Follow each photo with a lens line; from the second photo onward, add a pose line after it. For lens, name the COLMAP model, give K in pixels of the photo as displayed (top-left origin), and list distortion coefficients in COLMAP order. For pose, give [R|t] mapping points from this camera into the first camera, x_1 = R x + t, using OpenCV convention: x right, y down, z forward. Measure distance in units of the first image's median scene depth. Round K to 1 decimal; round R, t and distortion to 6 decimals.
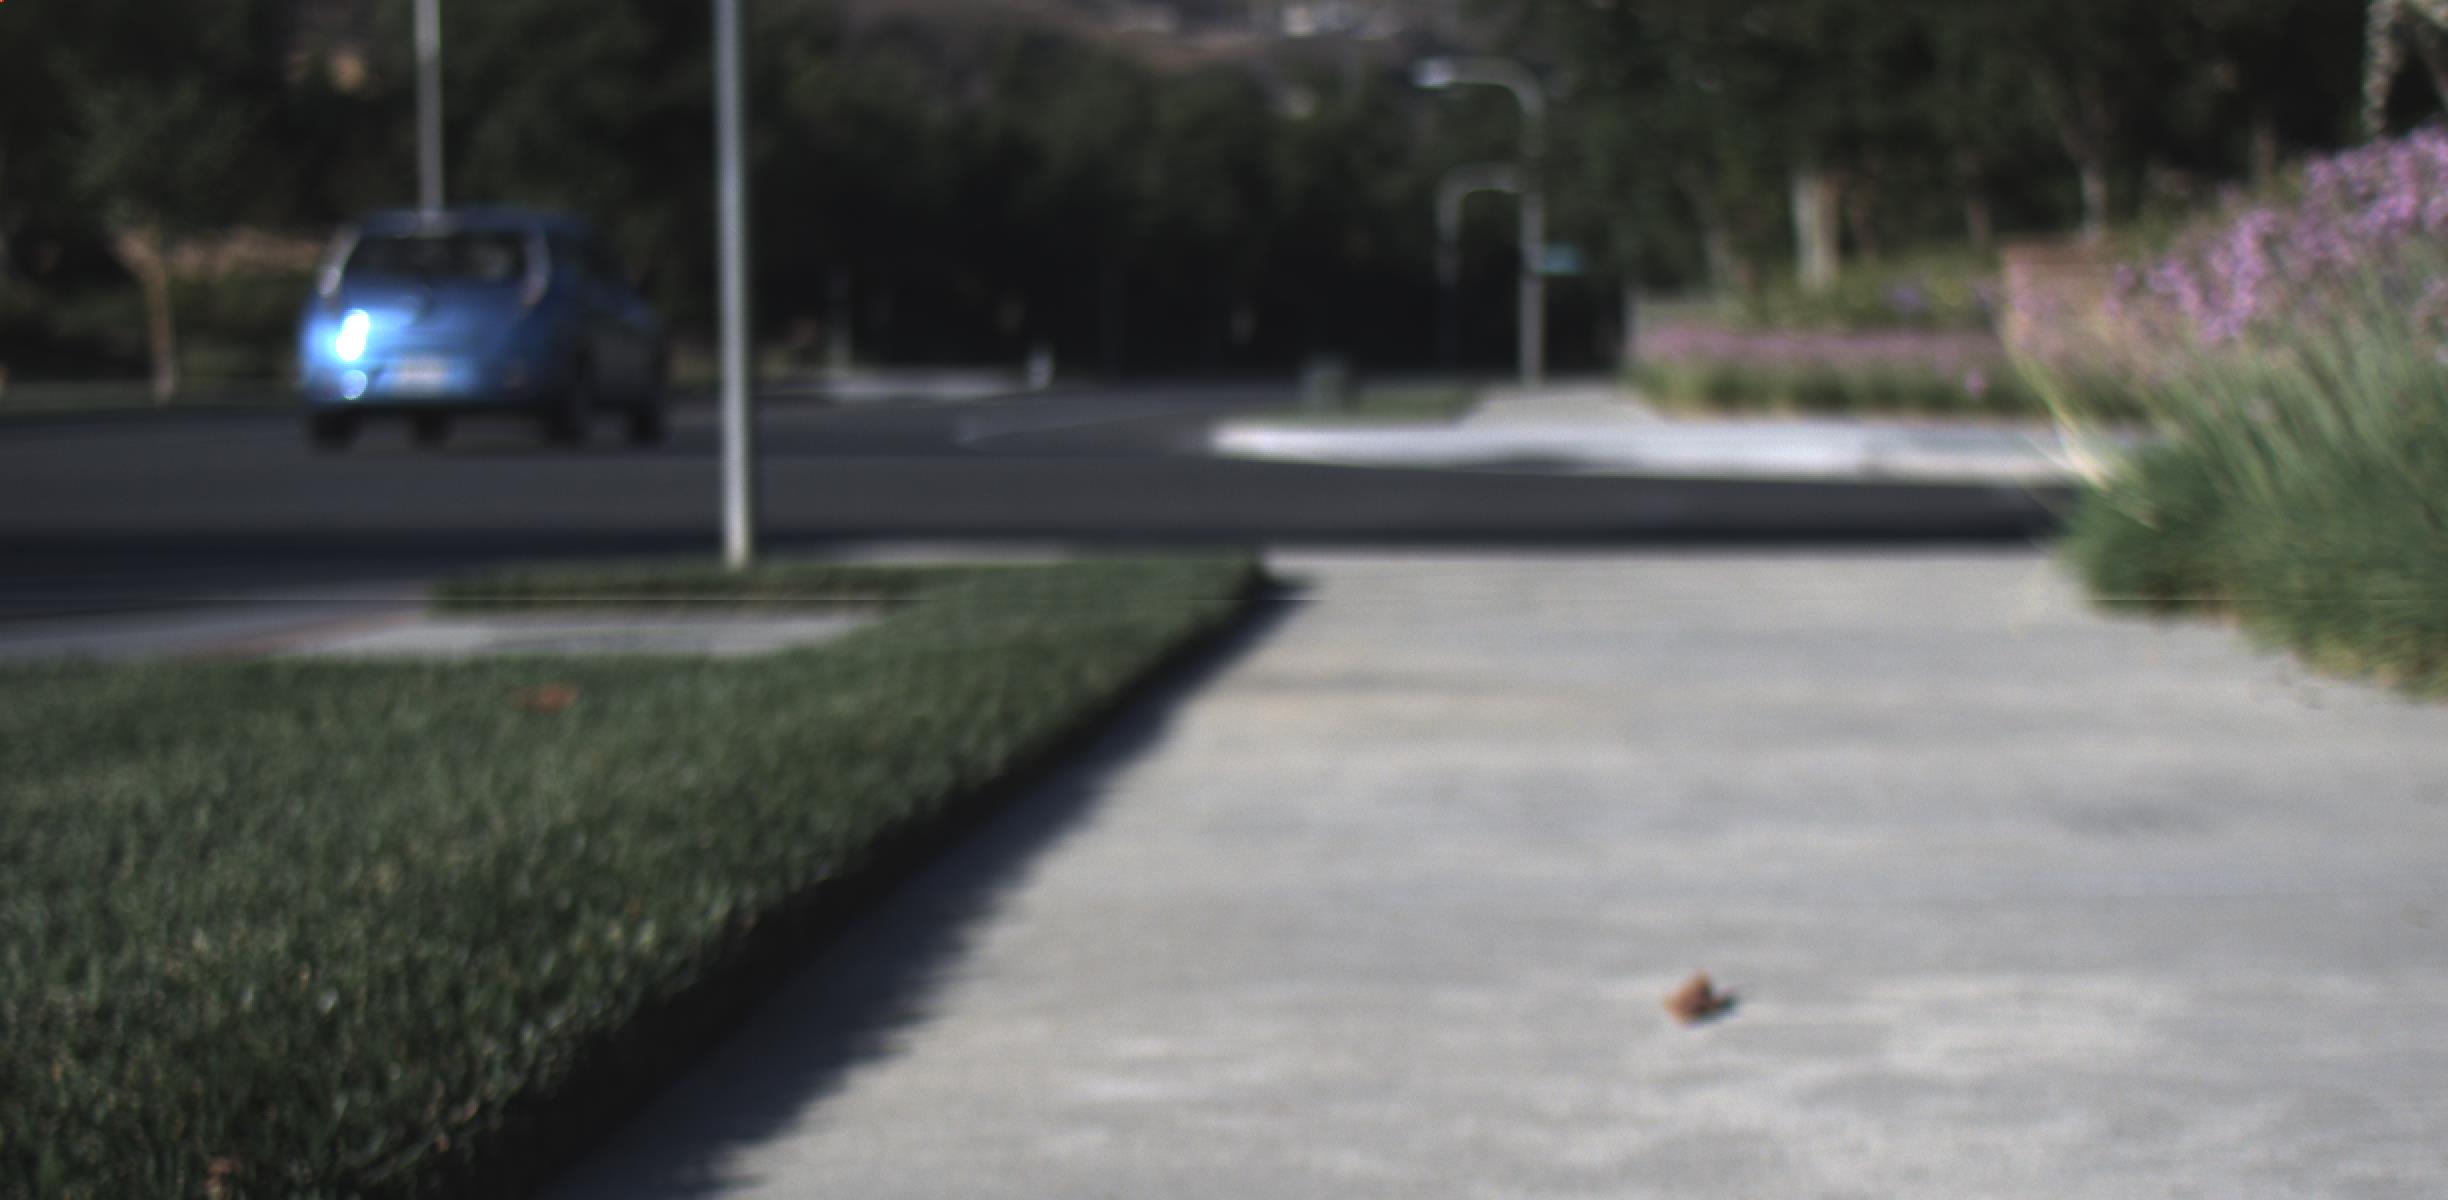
lens RADIAL K [[5323.3, 0, 1287.3], [0, 5323.3, 609.1], [0, 0, 1]] dist [0.016285, 0.501328]
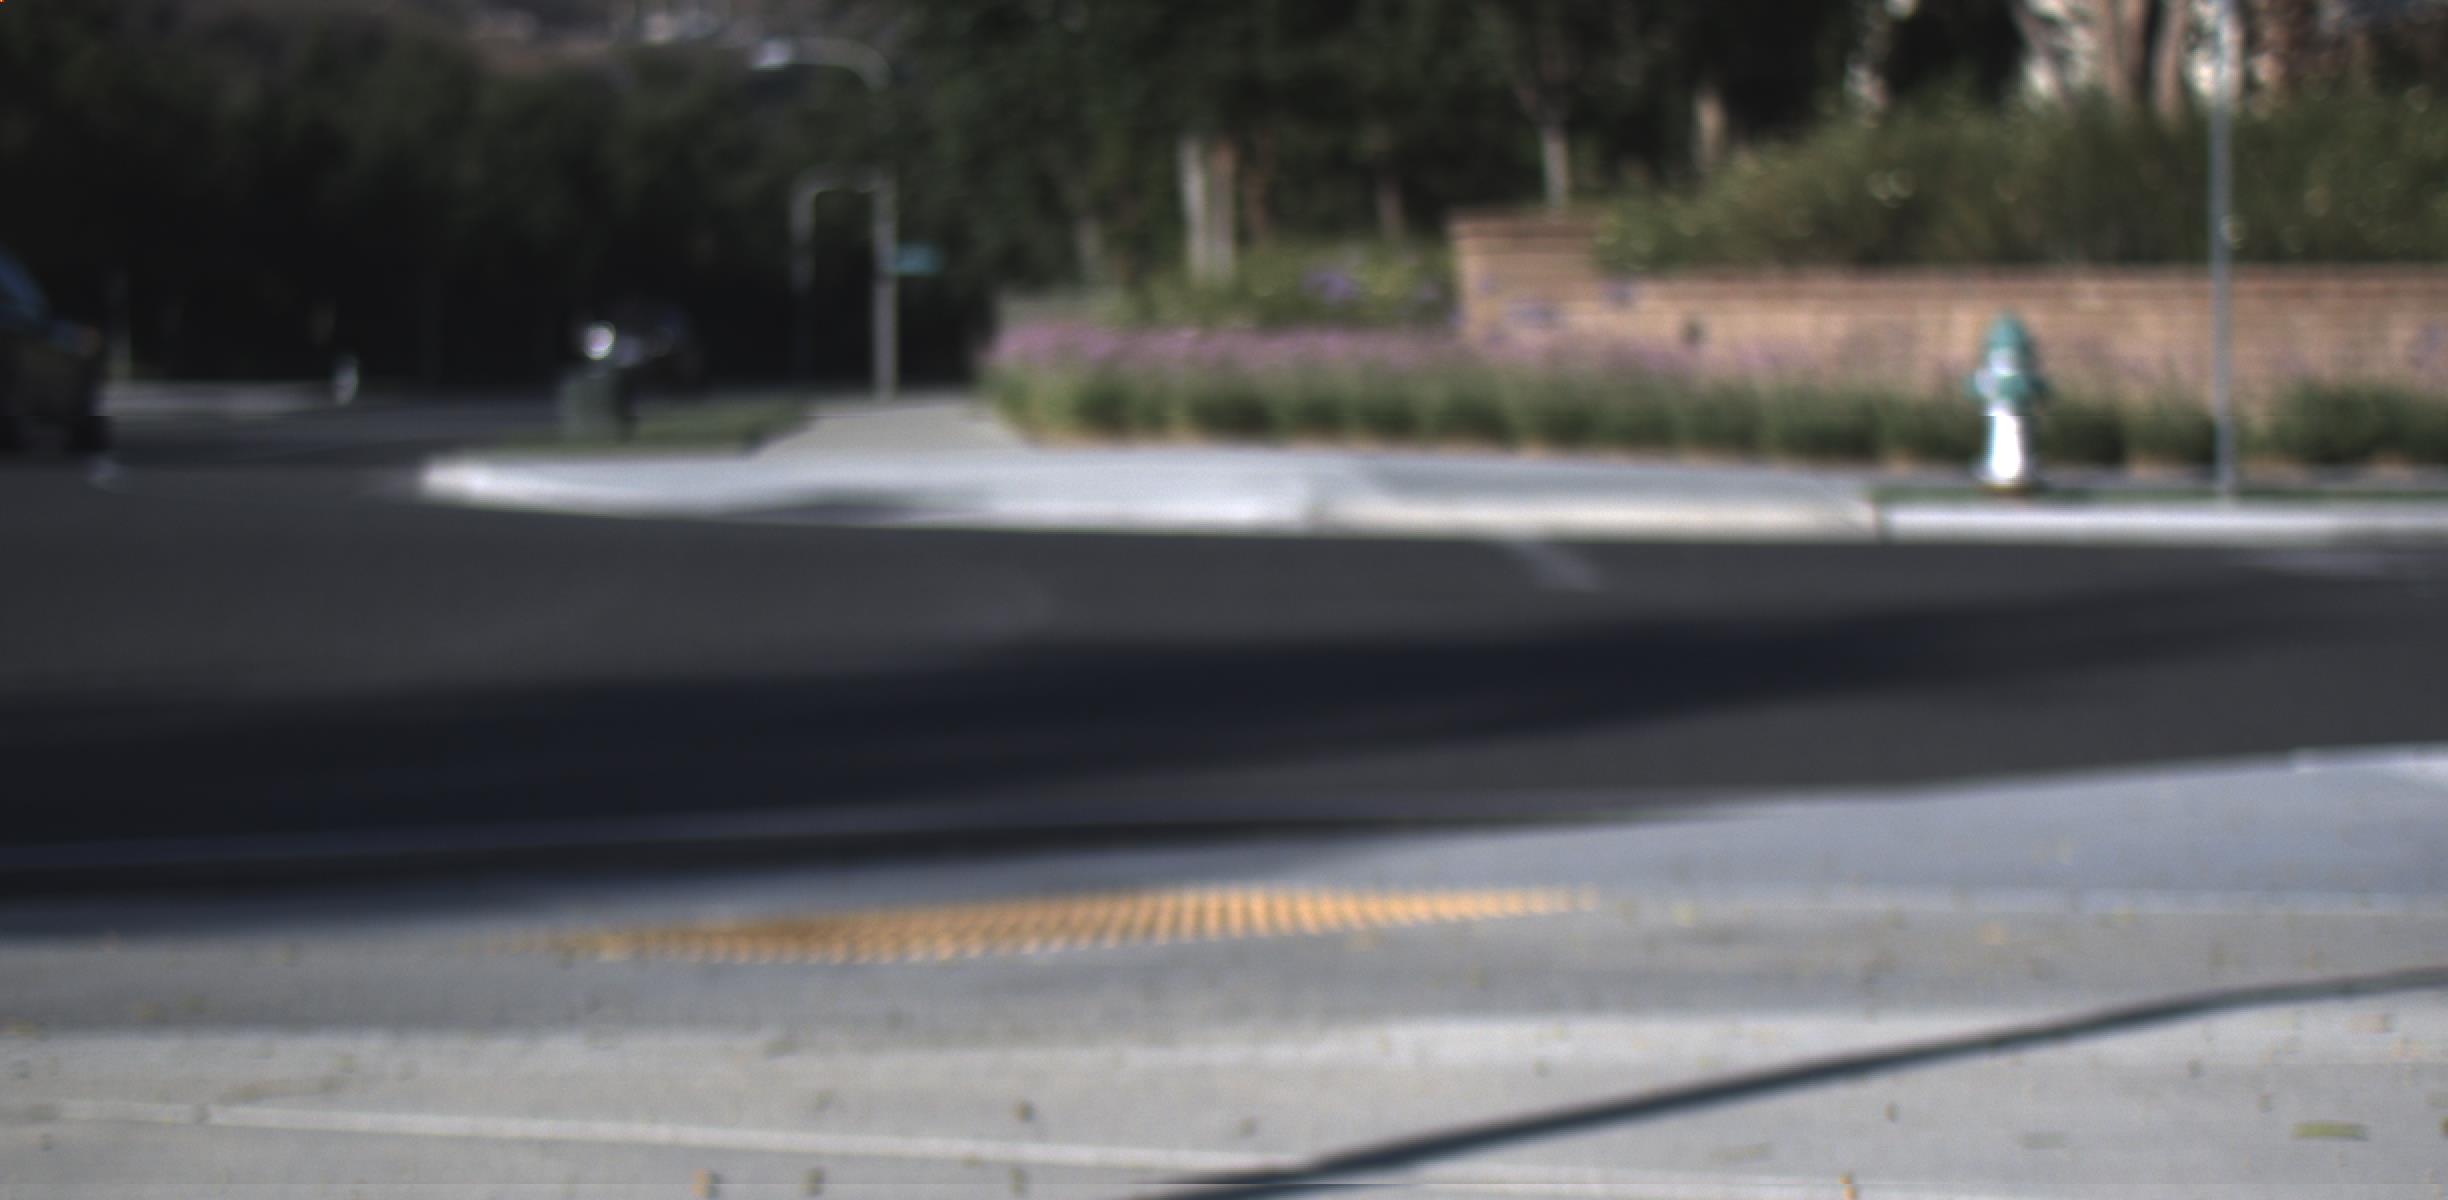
lens RADIAL K [[5323.3, 0, 1287.3], [0, 5323.3, 609.1], [0, 0, 1]] dist [0.016285, 0.501328]
pose [[0.993043, -0.008719, 0.117427, 0.010773], [0.008955, 0.999959, -0.001477, -0.006081], [-0.117410, 0.002519, 0.993080, 0.136644]]
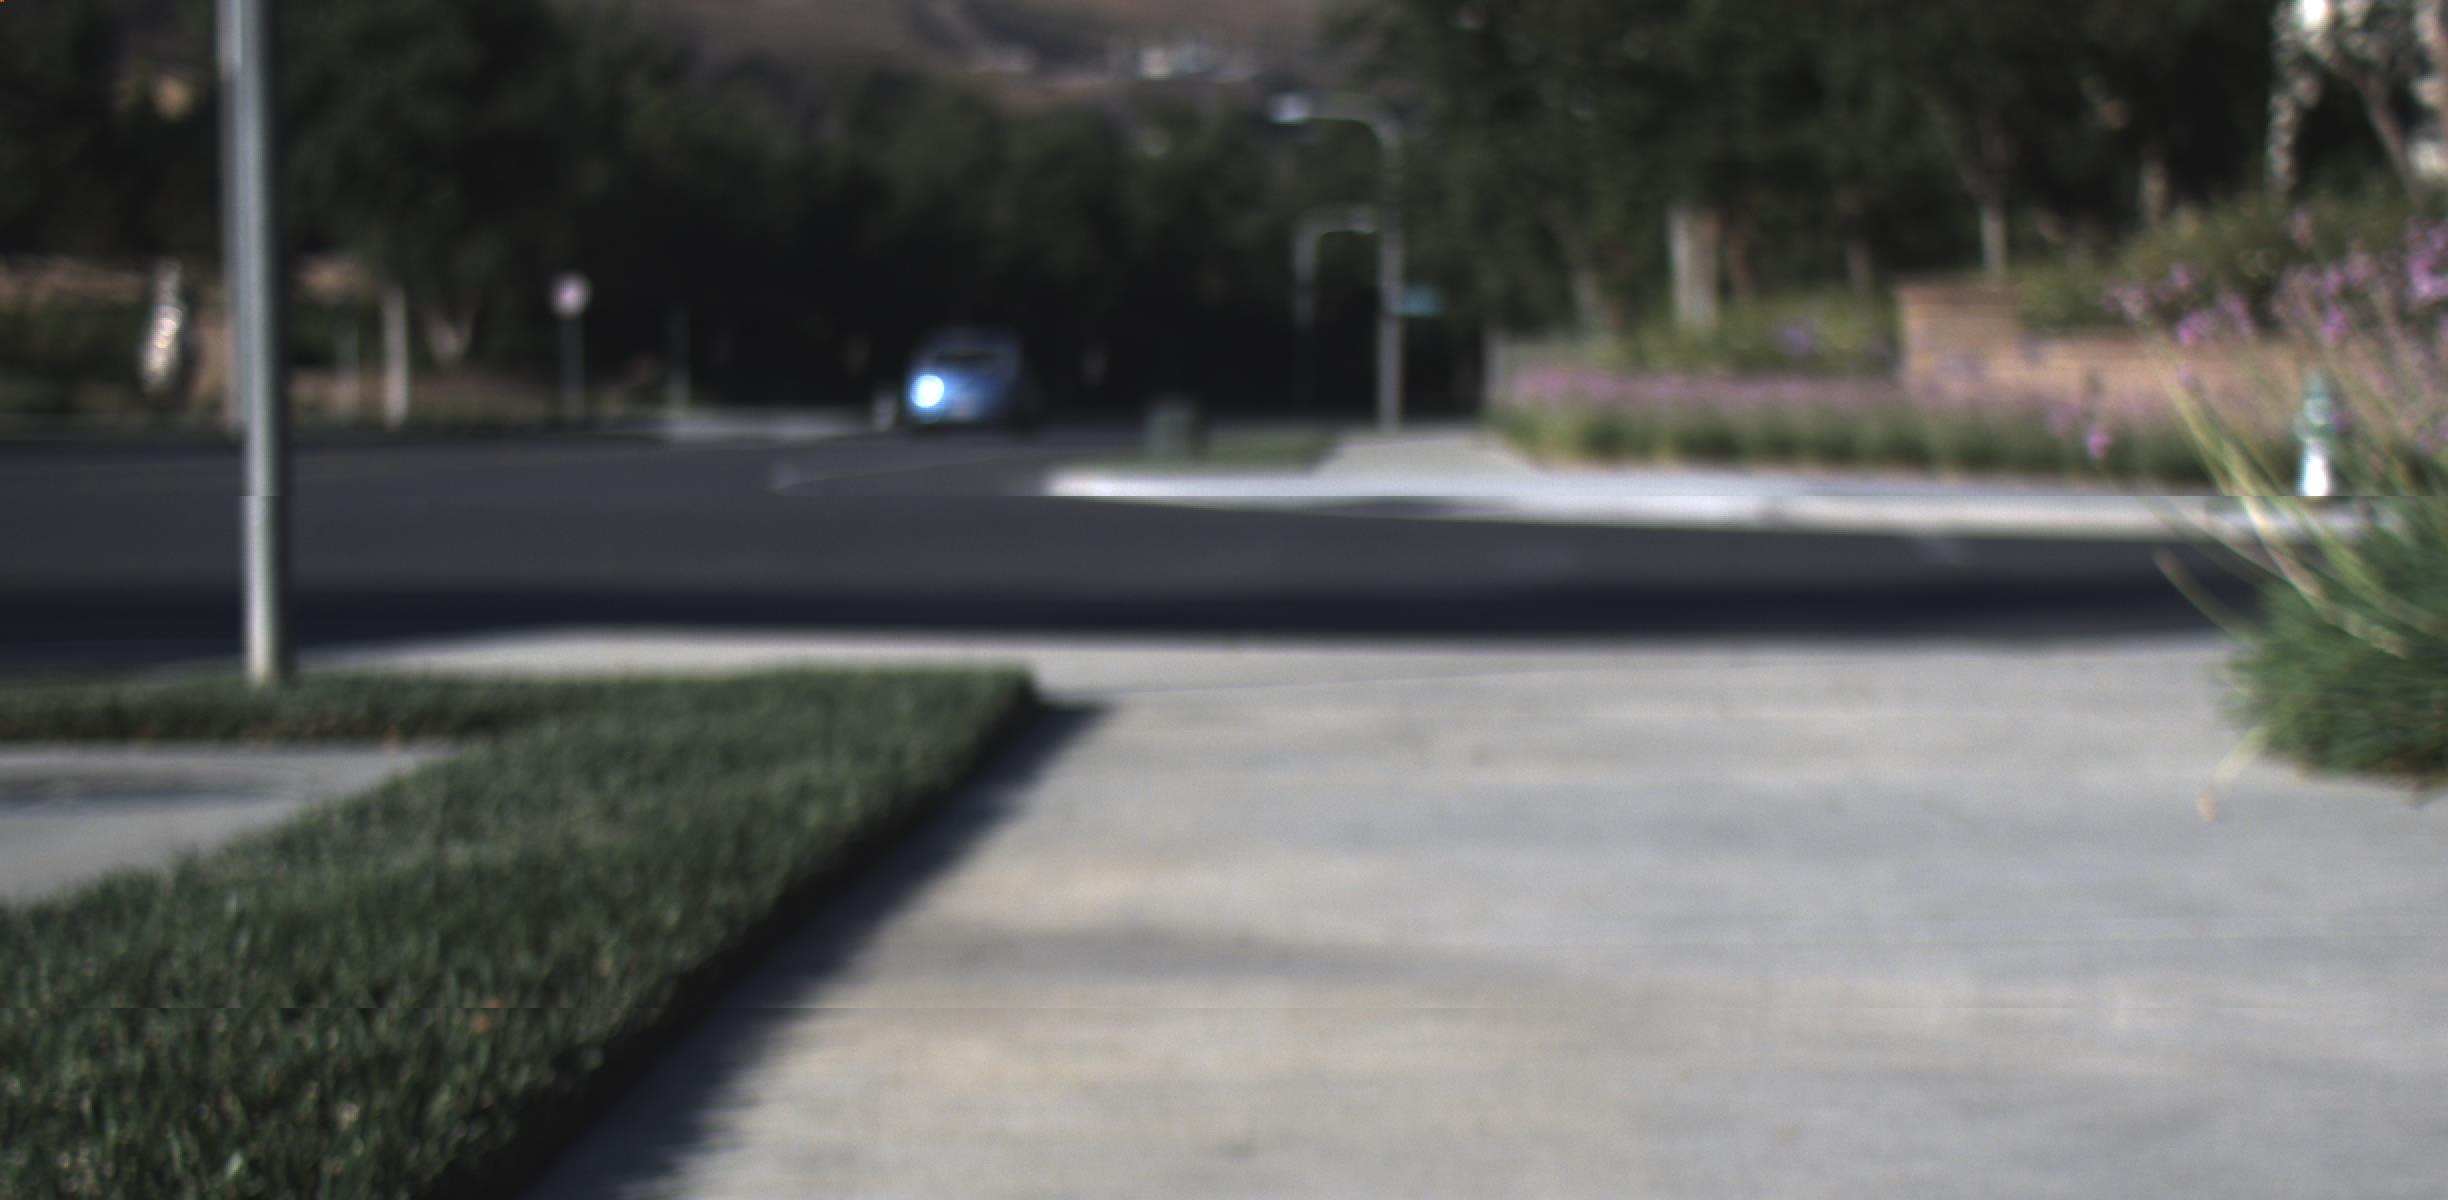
lens RADIAL K [[5323.3, 0, 1287.3], [0, 5323.3, 609.1], [0, 0, 1]] dist [0.016285, 0.501328]
pose [[0.999607, 0.006359, 0.027296, 0.001420], [-0.006140, 0.999948, -0.008117, -0.002025], [-0.027346, 0.007946, 0.999594, 0.044527]]
